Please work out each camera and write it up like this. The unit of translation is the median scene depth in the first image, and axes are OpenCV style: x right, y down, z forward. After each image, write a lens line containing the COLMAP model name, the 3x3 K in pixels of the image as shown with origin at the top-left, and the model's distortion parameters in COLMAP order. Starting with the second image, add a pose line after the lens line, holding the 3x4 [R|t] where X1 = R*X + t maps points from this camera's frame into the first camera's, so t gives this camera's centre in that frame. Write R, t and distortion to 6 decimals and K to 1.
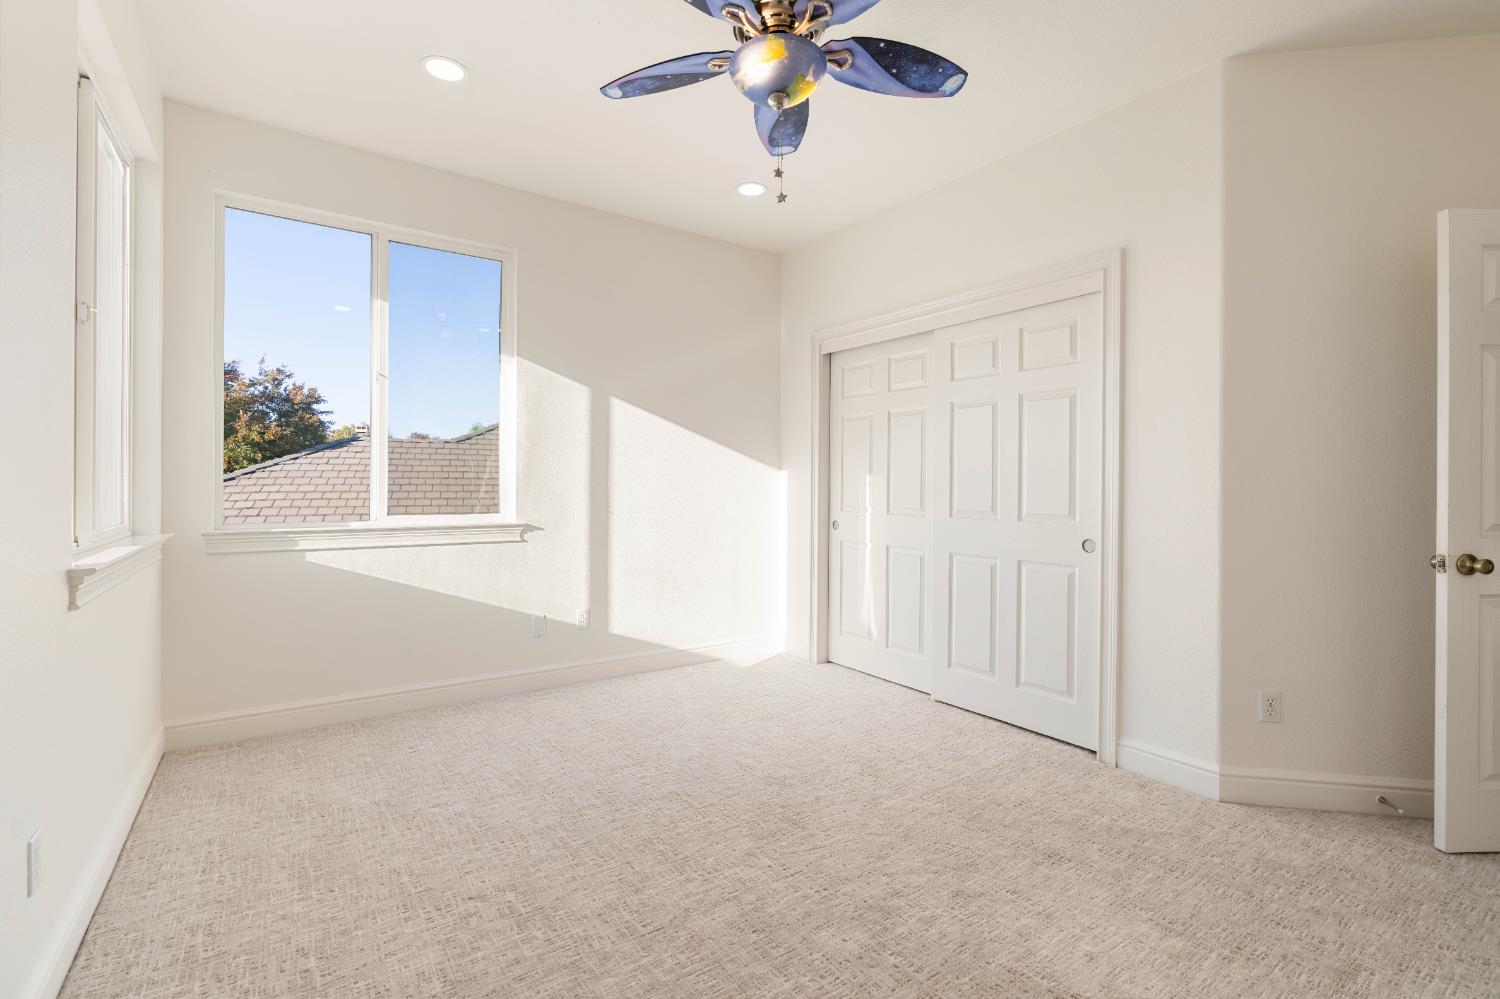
lens RADIAL K [[677.4, 0, 759.7], [0, 677.4, 487.3], [0, 0, 1]] dist [-0.002111, 0.000566]
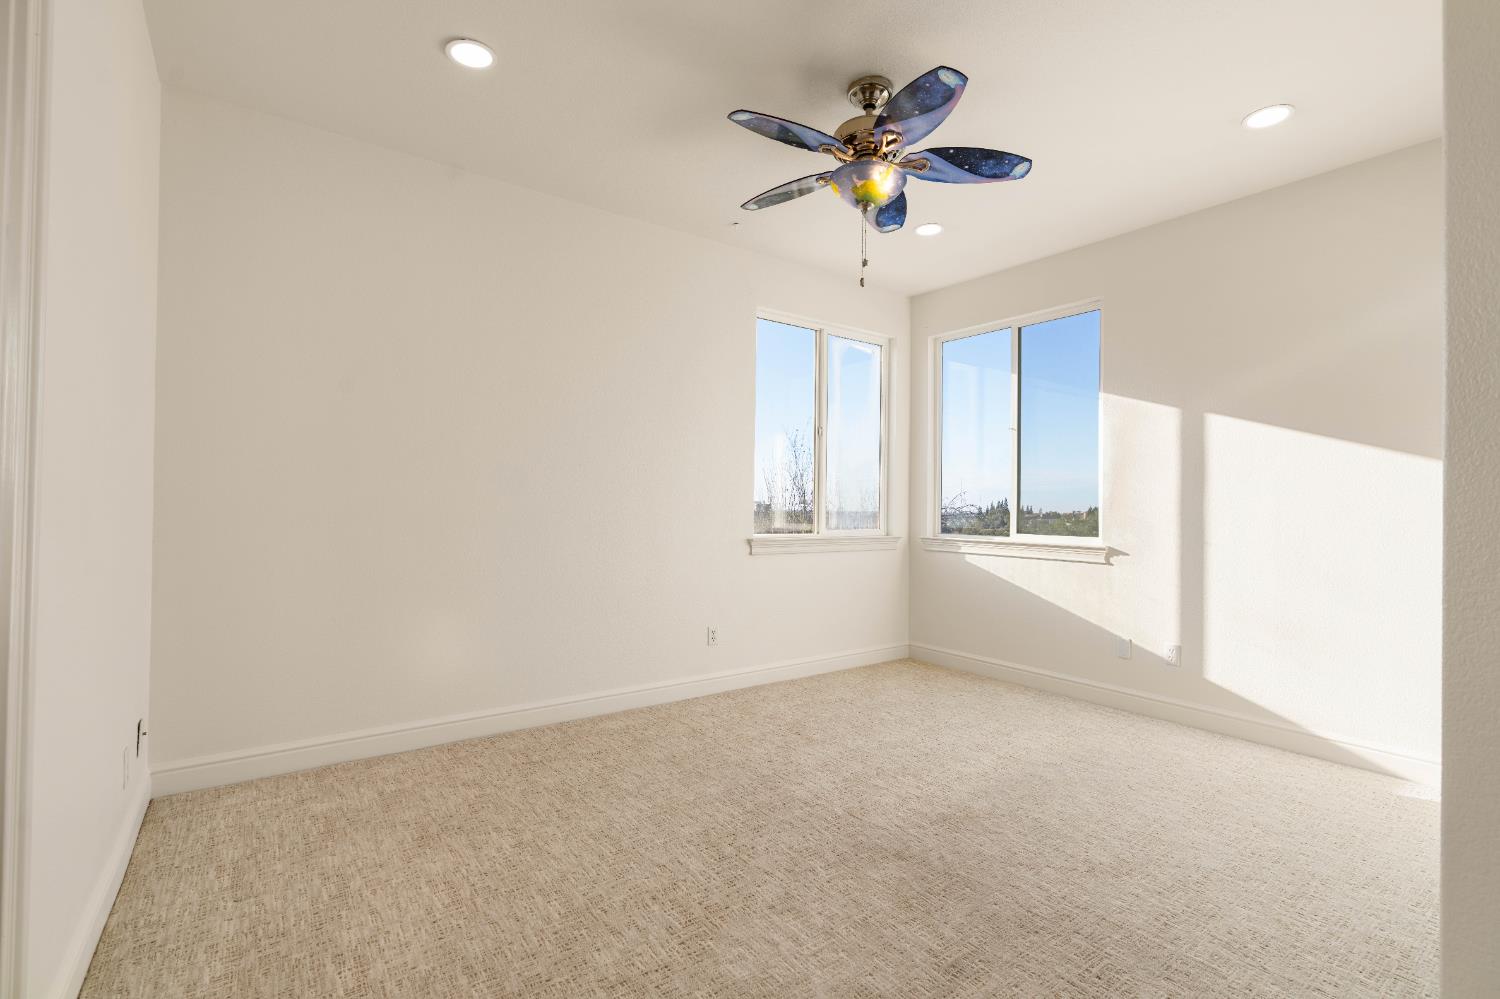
lens RADIAL K [[677.4, 0, 759.7], [0, 677.4, 487.3], [0, 0, 1]] dist [-0.002111, 0.000566]
pose [[0.030689, -0.034663, -0.998928, 0.702006], [-0.016228, 0.999249, -0.035173, 0.005425], [0.999397, 0.017290, 0.030103, 0.415273]]
